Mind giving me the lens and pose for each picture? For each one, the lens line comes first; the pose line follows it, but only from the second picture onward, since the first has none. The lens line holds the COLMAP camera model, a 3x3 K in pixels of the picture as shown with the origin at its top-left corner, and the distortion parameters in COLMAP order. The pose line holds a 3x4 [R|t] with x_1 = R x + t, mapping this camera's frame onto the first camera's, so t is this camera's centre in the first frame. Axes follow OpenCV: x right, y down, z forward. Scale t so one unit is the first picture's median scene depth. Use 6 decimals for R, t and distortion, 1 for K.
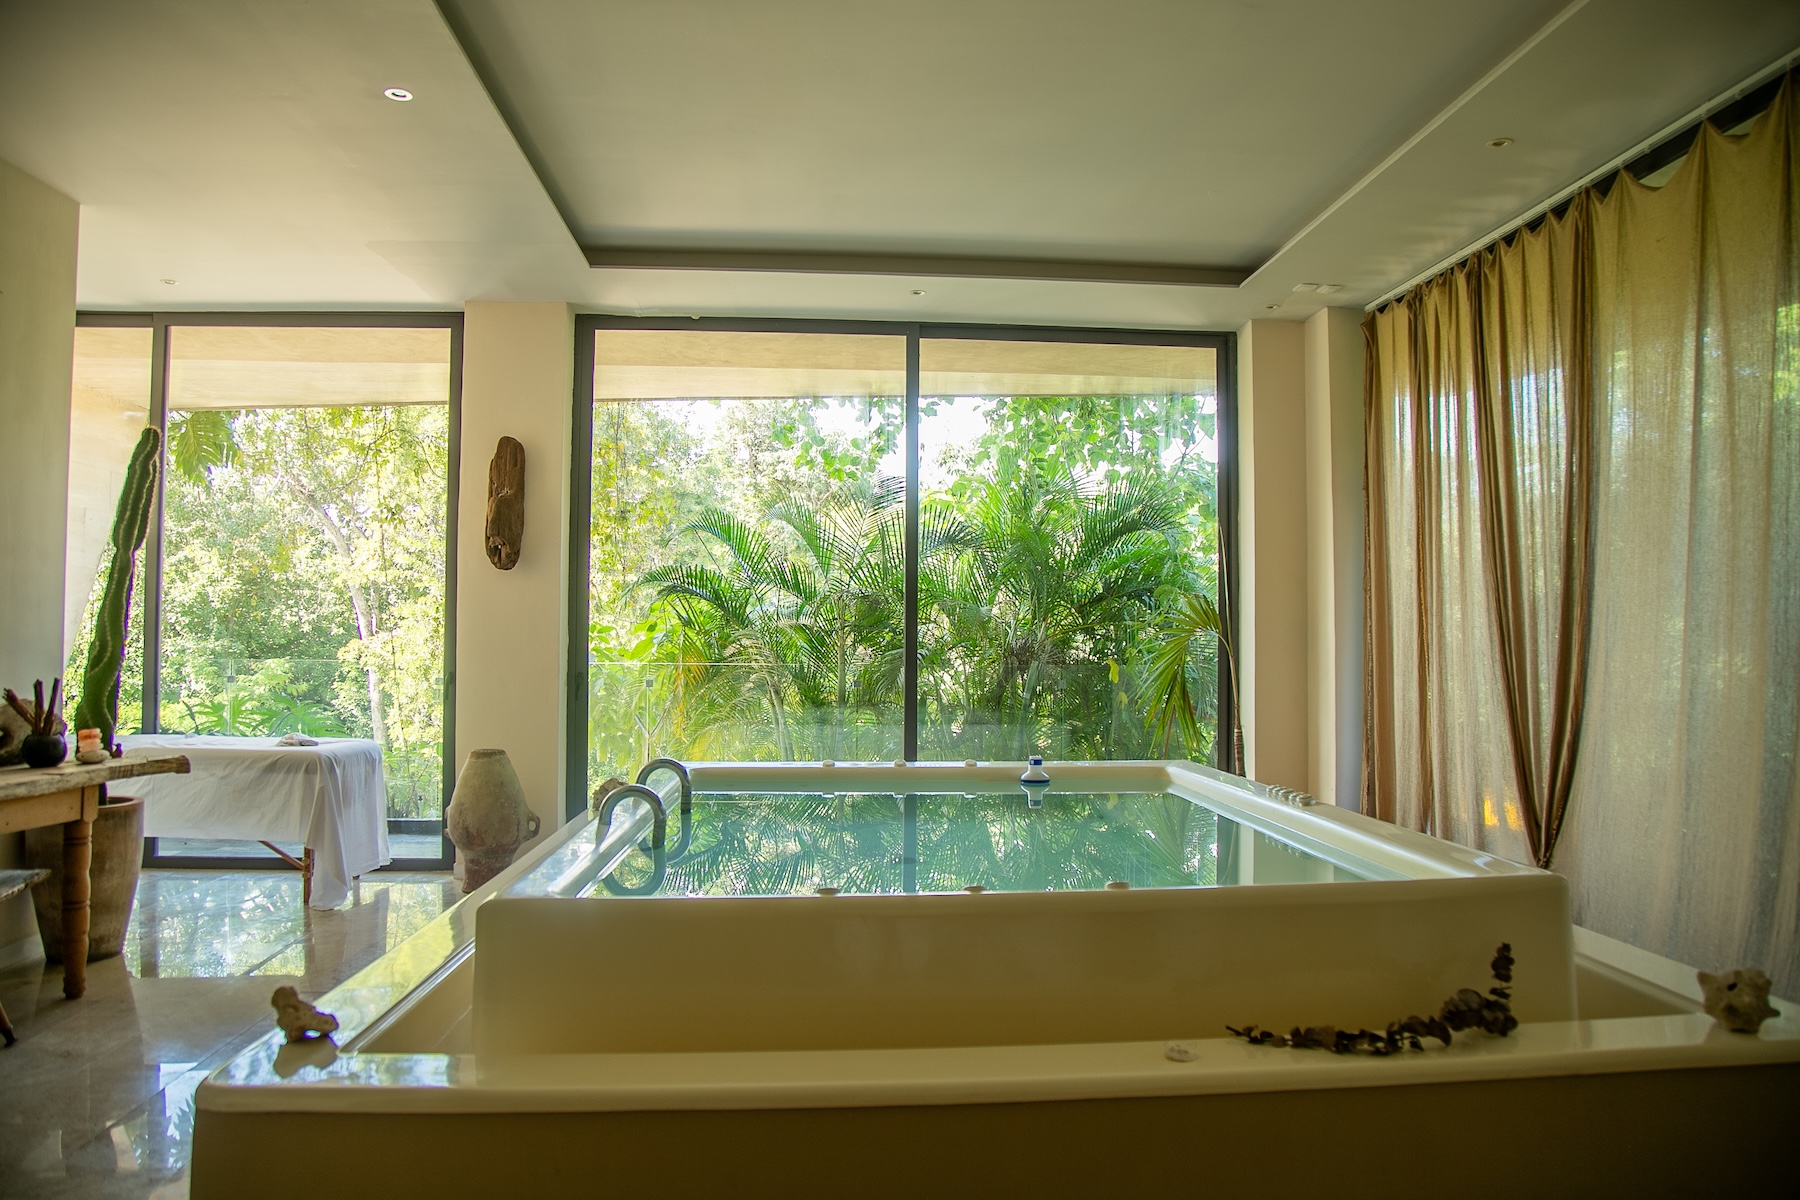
lens RADIAL K [[1258.1, 0, 900.0], [0, 1258.1, 600.0], [0, 0, 1]] dist [-0.005373, -0.002202]
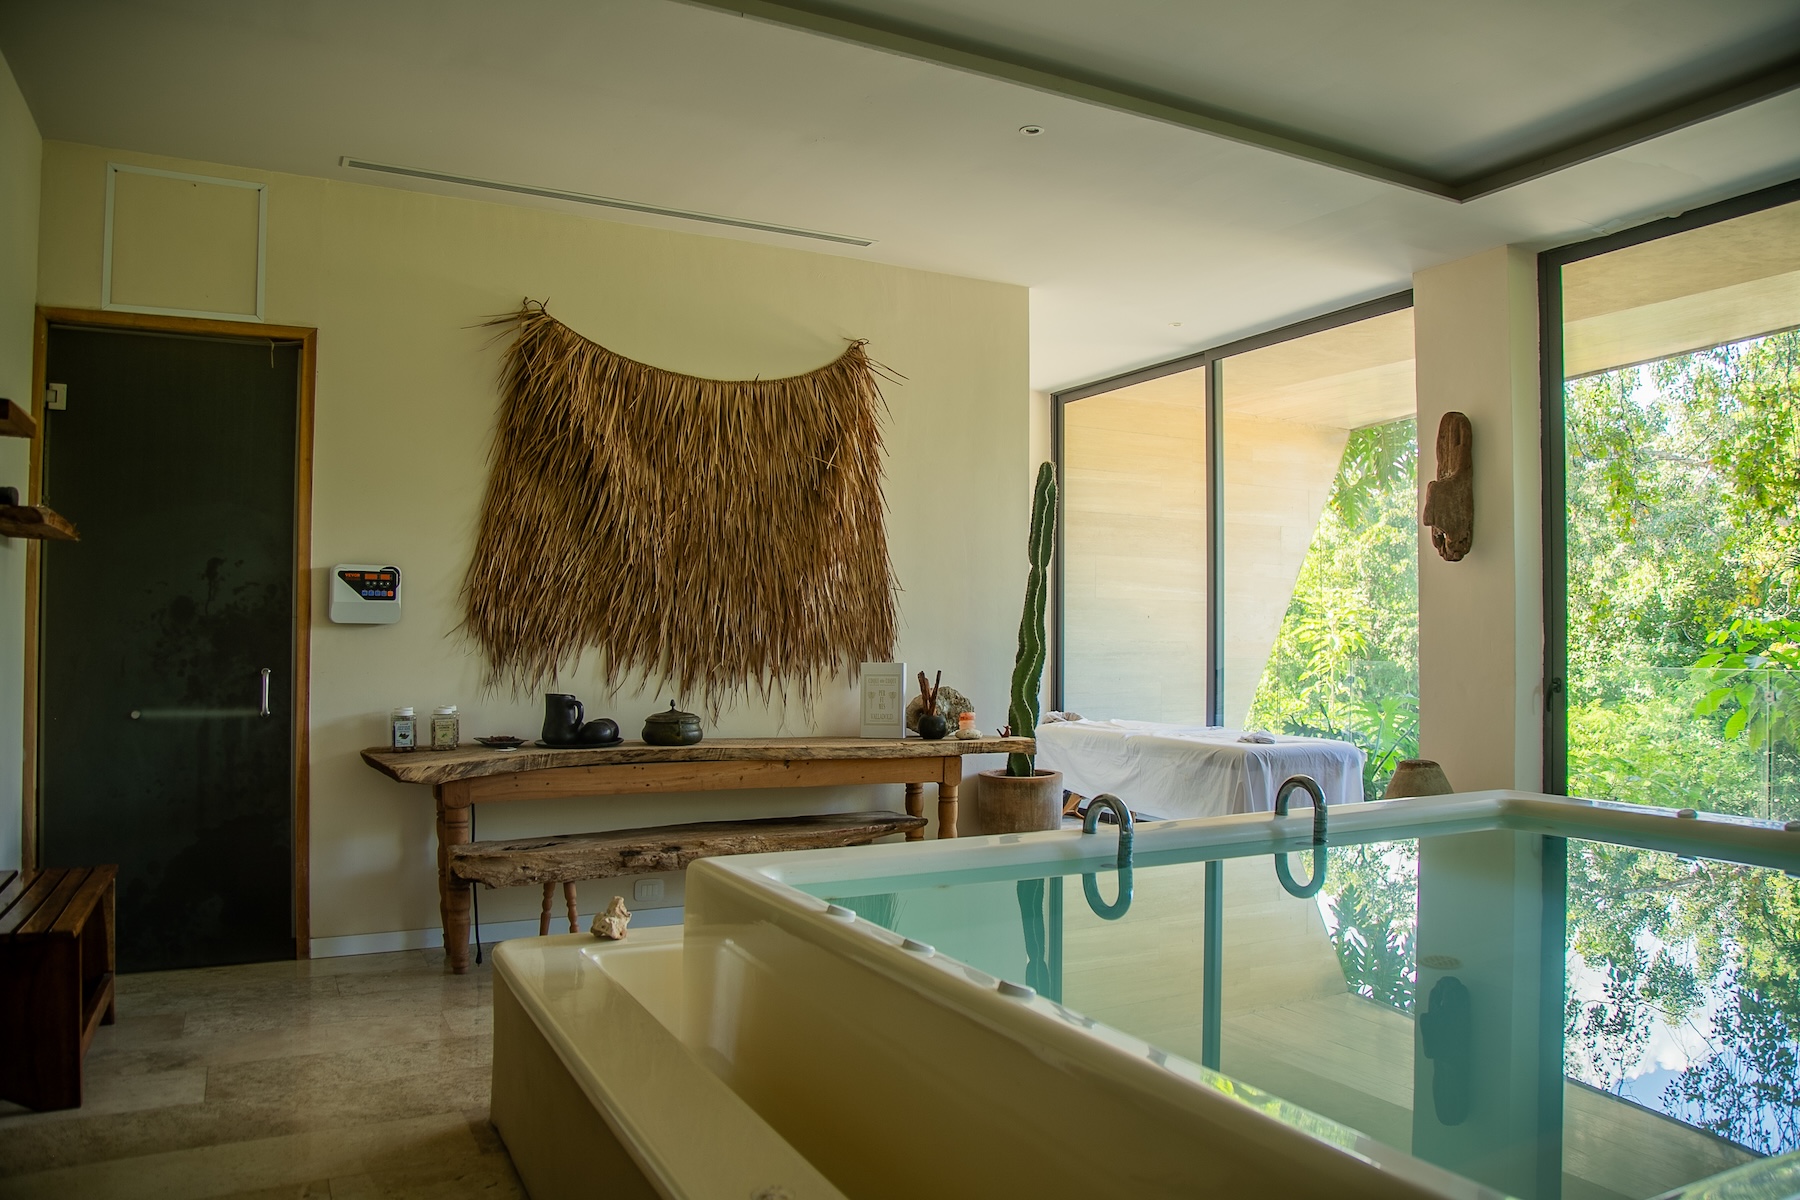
lens RADIAL K [[1281.1, 0, 900.0], [0, 1281.1, 600.0], [0, 0, 1]] dist [-0.105219, 0.000485]
pose [[0.415507, -0.033425, -0.908976, 0.353256], [0.029057, 0.999302, -0.023464, 0.014314], [0.909126, -0.016662, 0.416188, 0.299276]]
